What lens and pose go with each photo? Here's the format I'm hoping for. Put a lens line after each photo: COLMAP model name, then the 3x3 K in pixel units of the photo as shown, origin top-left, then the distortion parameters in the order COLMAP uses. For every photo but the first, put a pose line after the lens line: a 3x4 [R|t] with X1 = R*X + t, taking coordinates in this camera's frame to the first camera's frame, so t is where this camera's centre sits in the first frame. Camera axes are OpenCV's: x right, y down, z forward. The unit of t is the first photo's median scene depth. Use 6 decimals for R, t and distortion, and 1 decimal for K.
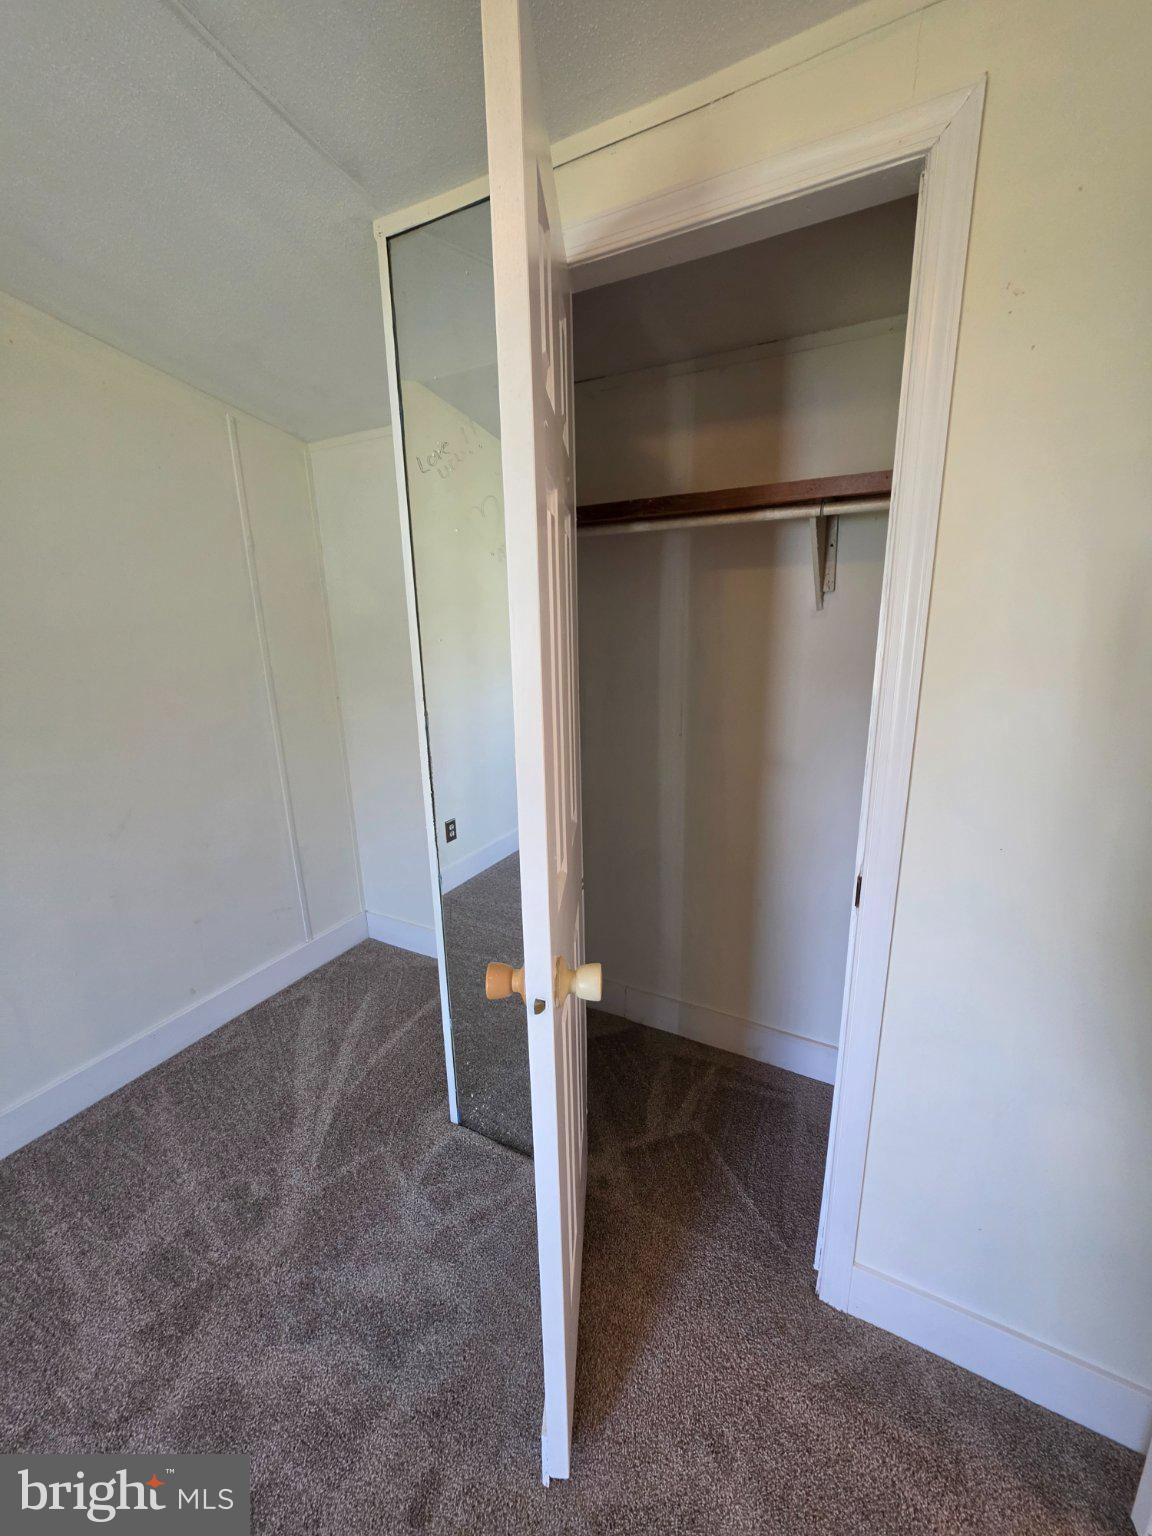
lens RADIAL K [[619.1, 0, 575.8], [0, 619.1, 768.6], [0, 0, 1]] dist [-0.004852, 0.001682]
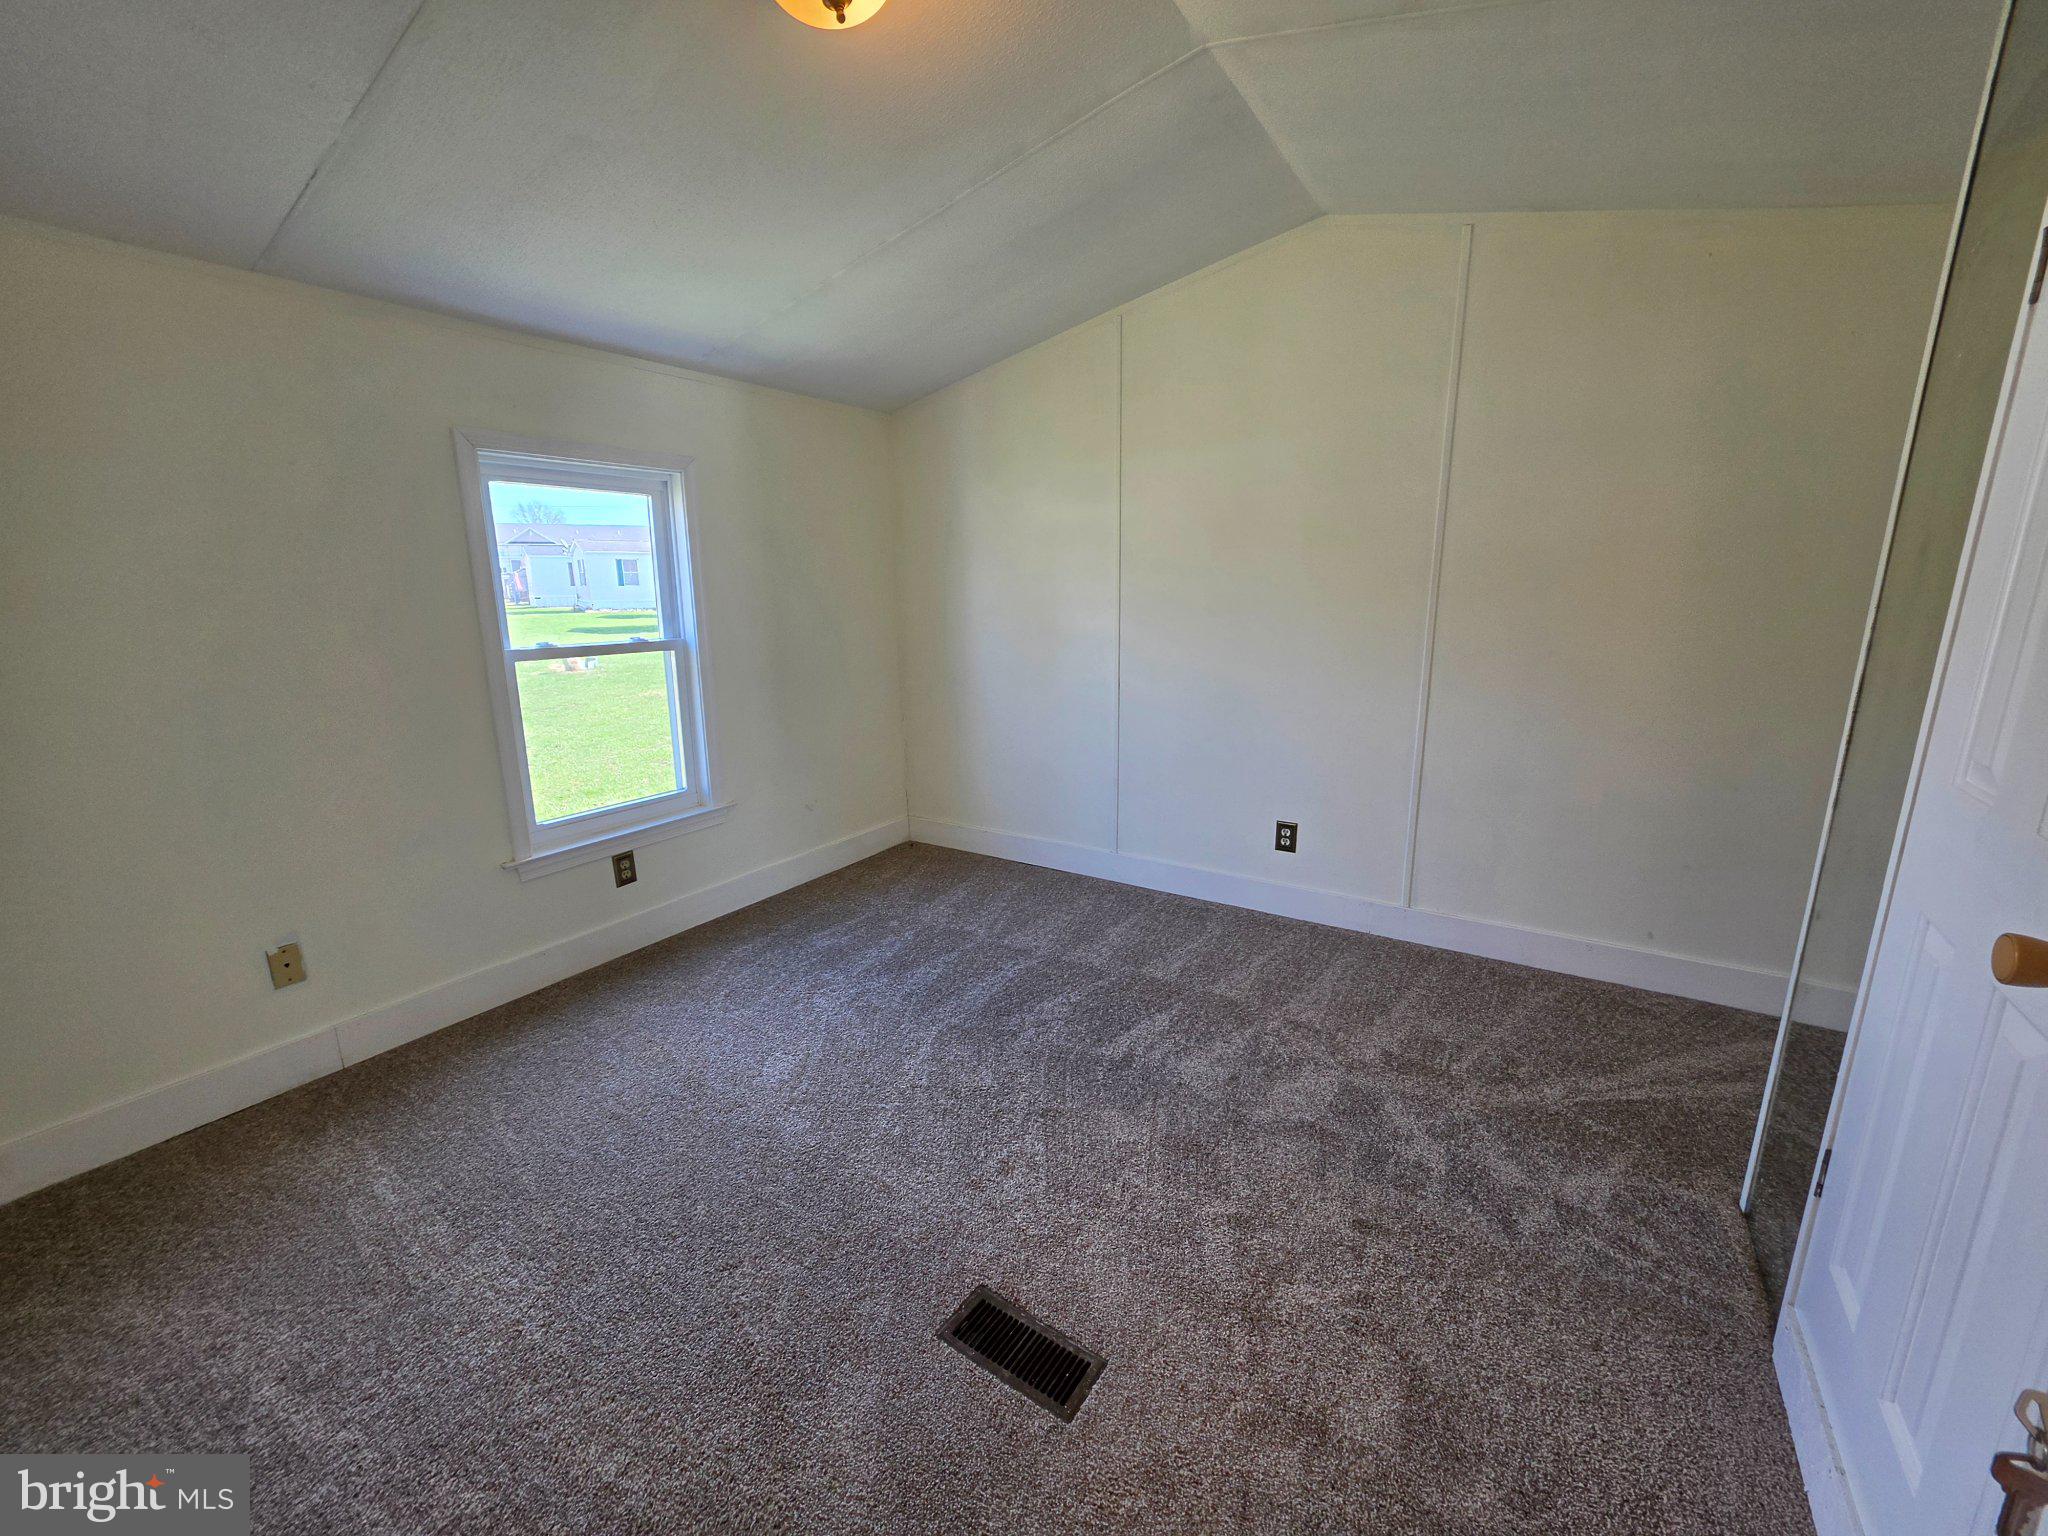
lens RADIAL K [[825.5, 0, 1022.6], [0, 825.5, 764.7], [0, 0, 1]] dist [-0.004852, 0.001682]
pose [[-0.078267, 0.241572, -0.967221, 0.834742], [-0.241548, 0.936694, 0.253493, 0.062753], [0.967227, 0.253471, -0.014961, 0.095925]]
